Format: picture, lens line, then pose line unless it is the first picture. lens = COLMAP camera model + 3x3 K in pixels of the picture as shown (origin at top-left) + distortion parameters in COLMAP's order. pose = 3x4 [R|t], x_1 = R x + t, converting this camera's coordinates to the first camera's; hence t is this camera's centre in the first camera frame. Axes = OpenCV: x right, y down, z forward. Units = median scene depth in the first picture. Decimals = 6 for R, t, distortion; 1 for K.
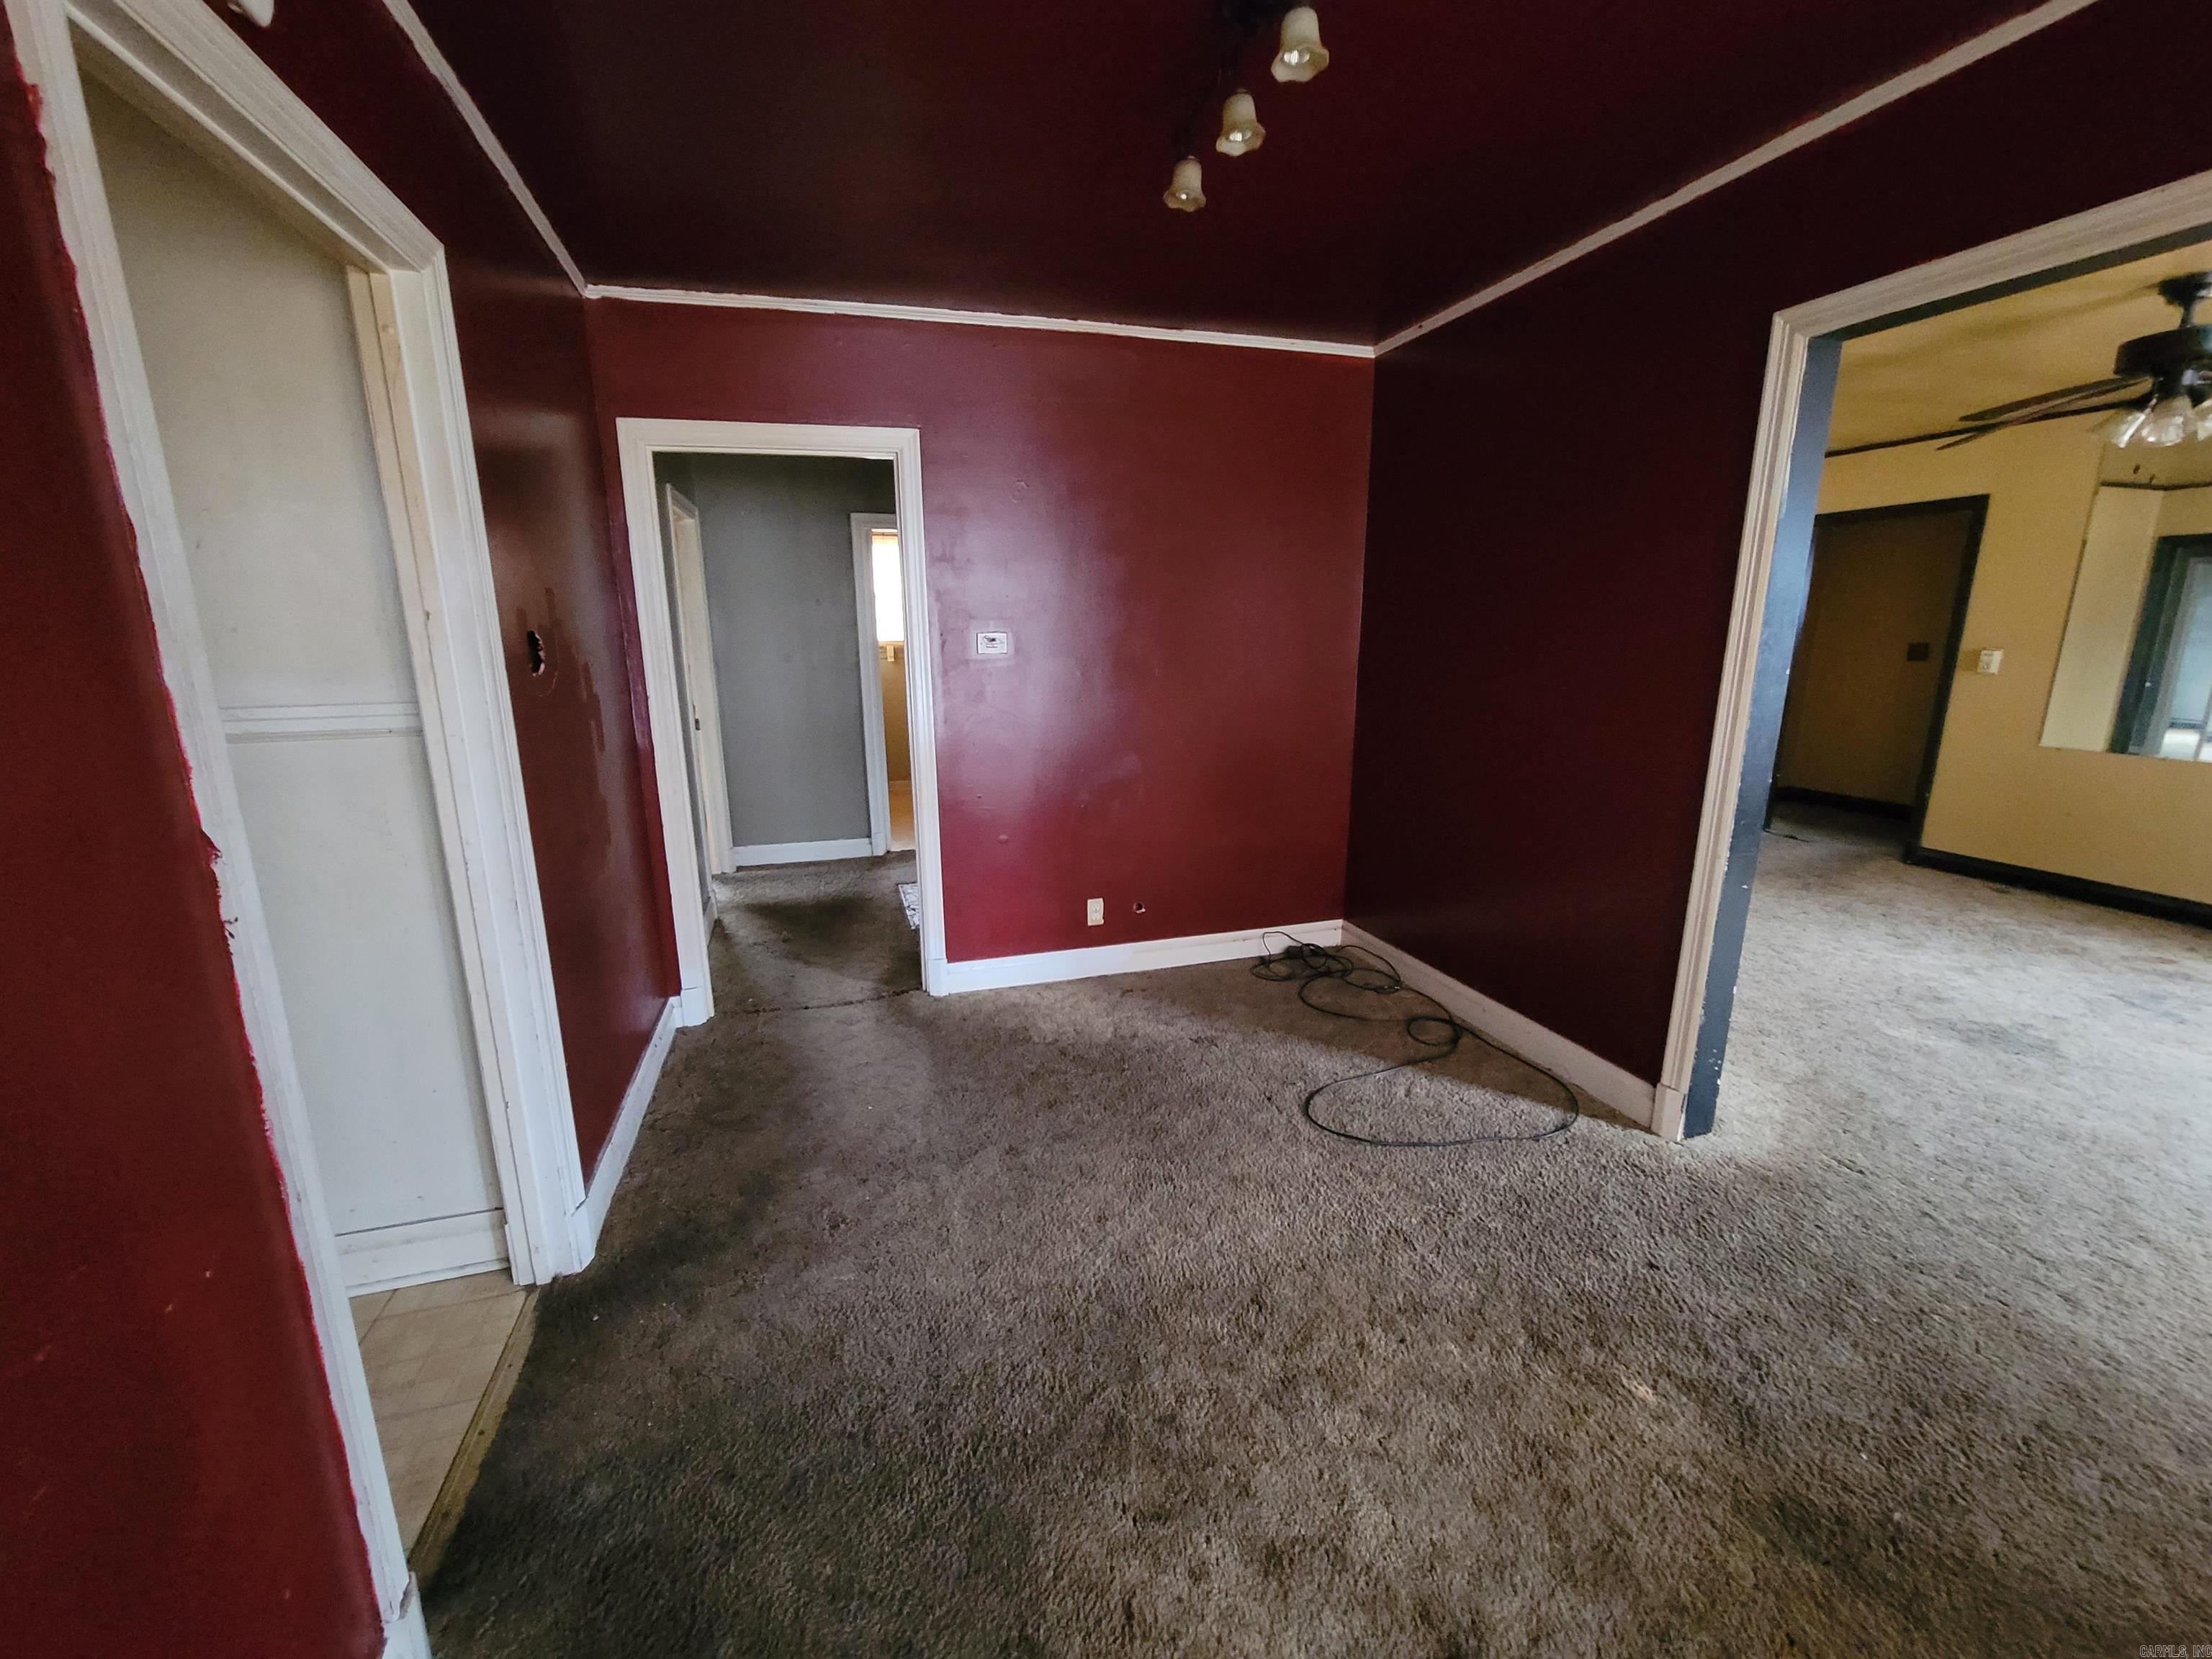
lens RADIAL K [[898.2, 0, 1101.8], [0, 898.2, 843.2], [0, 0, 1]] dist [-0.009328, 0.000130]
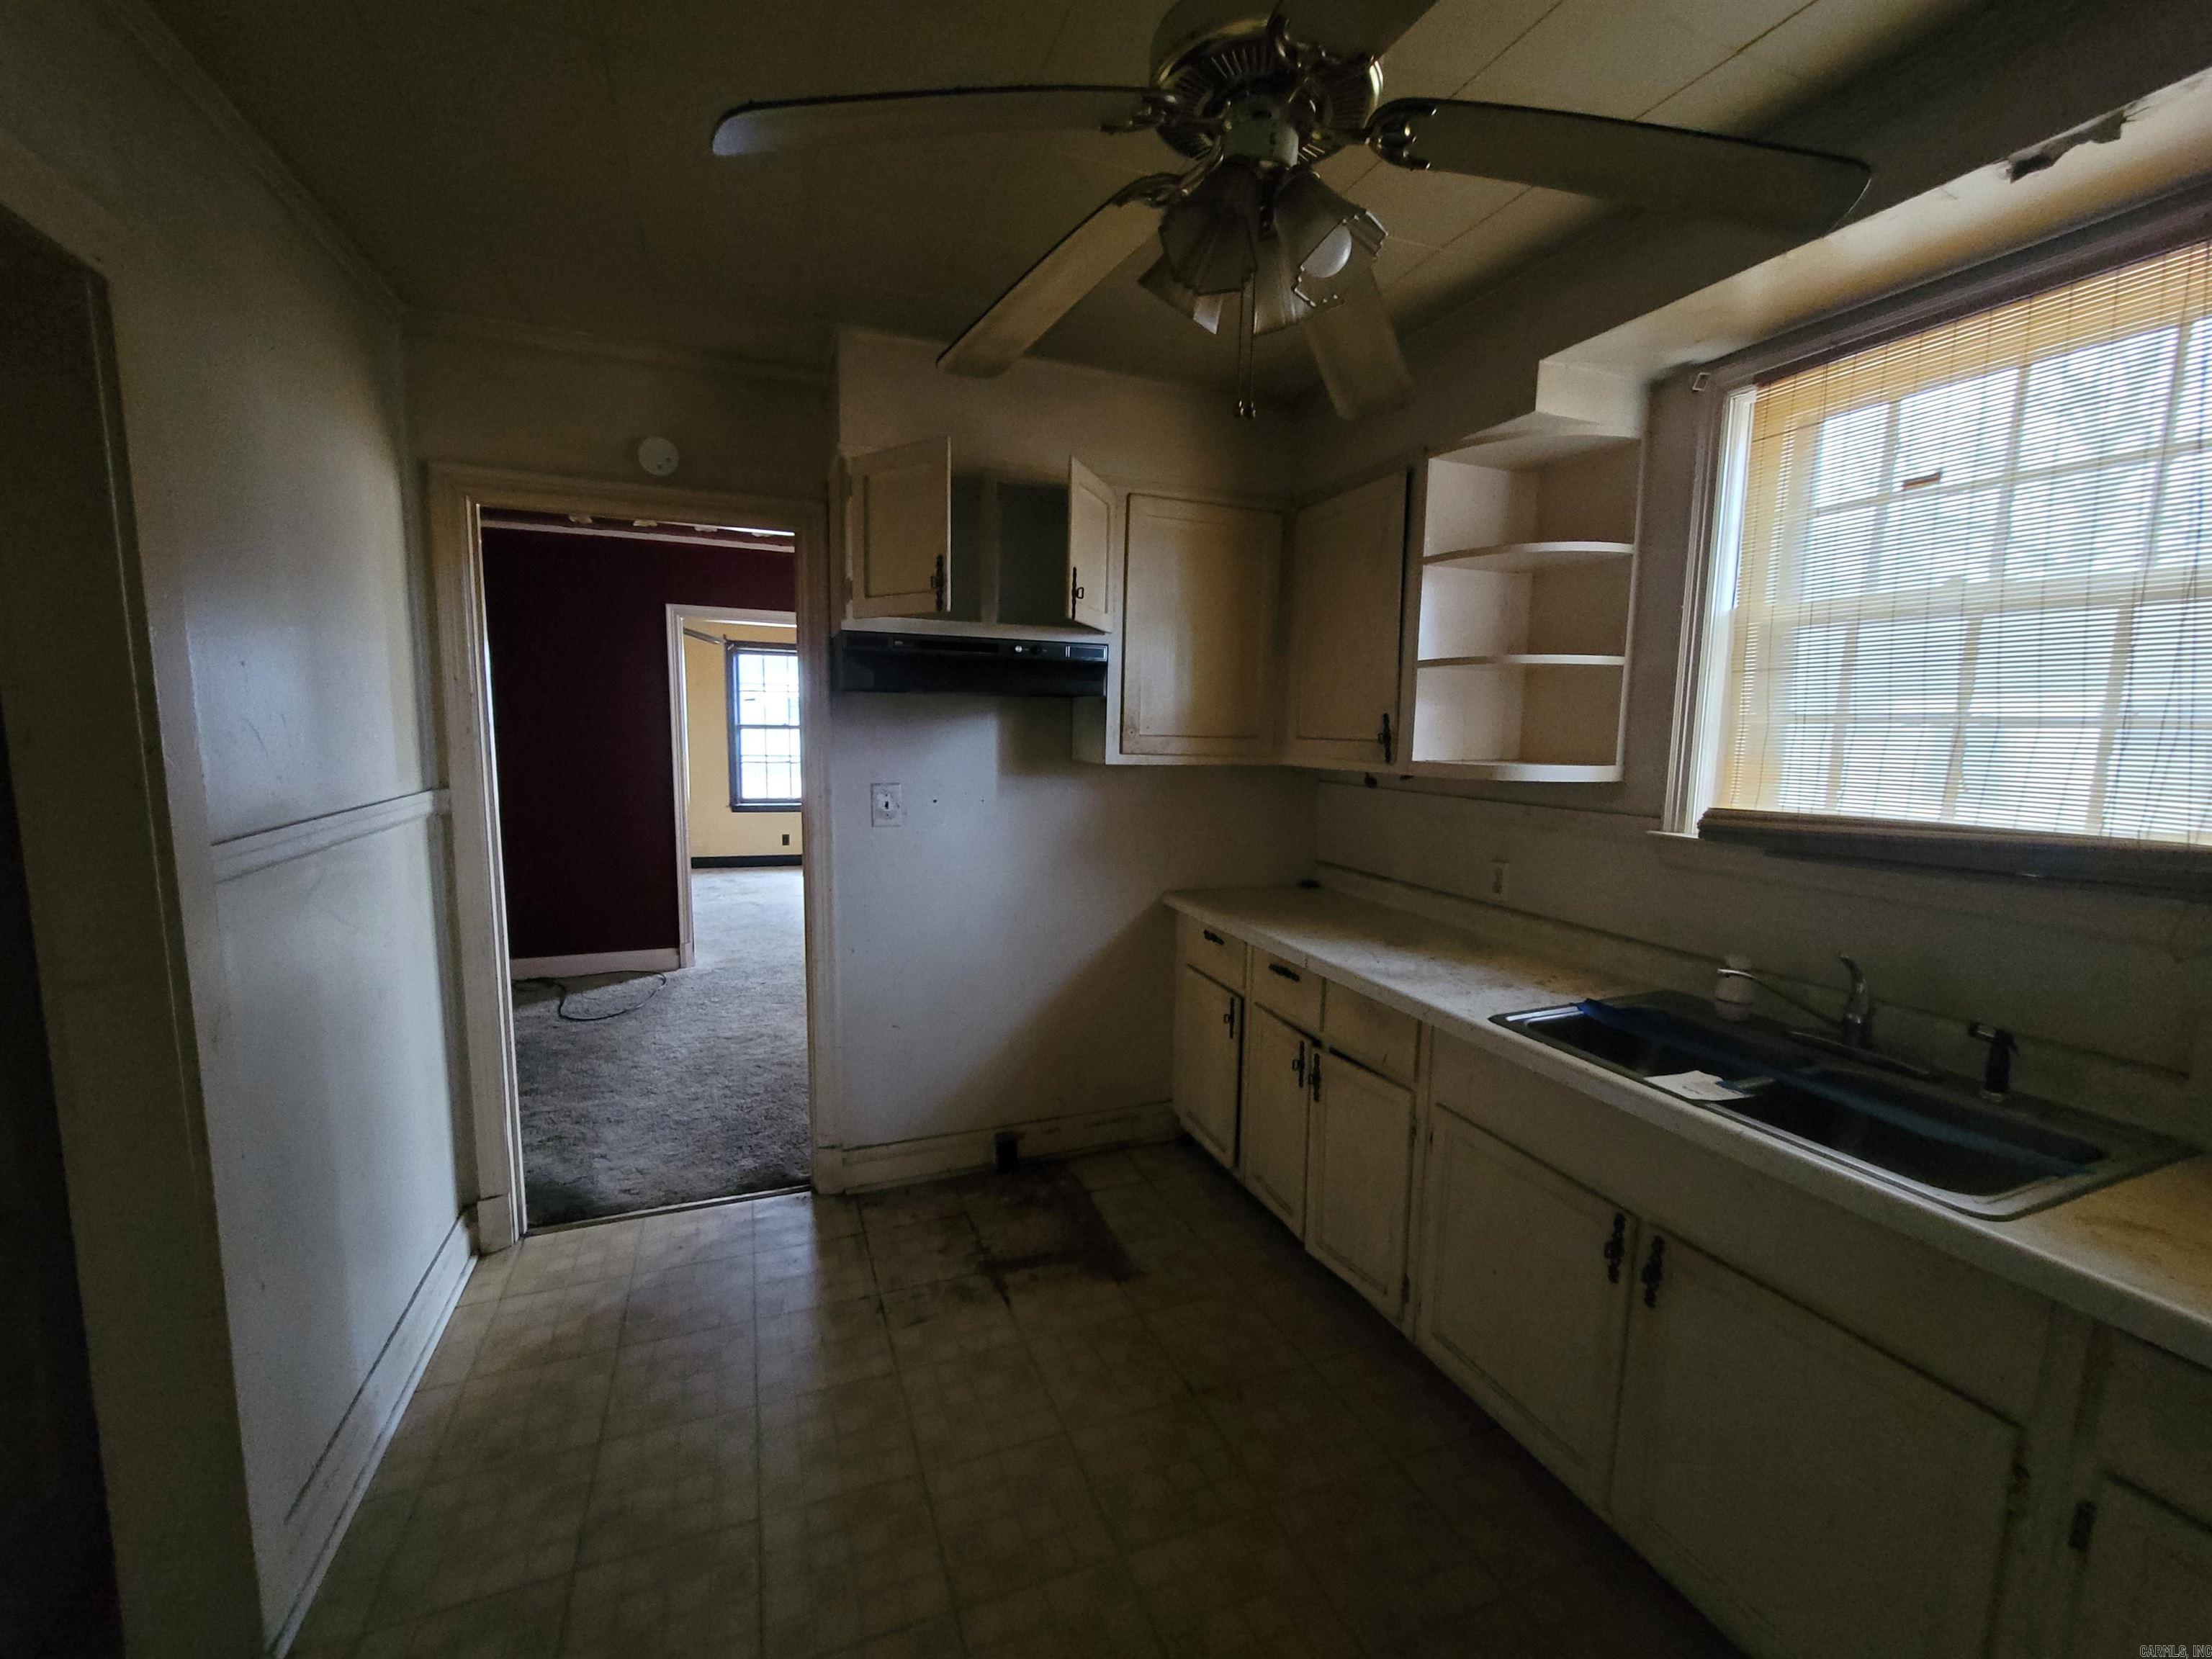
lens RADIAL K [[898.2, 0, 1101.8], [0, 898.2, 843.2], [0, 0, 1]] dist [-0.009328, 0.000130]
pose [[-0.088499, -0.117074, 0.989172, -1.356002], [0.210919, 0.968347, 0.133479, -0.023764], [-0.973489, 0.220448, -0.061005, 0.121147]]
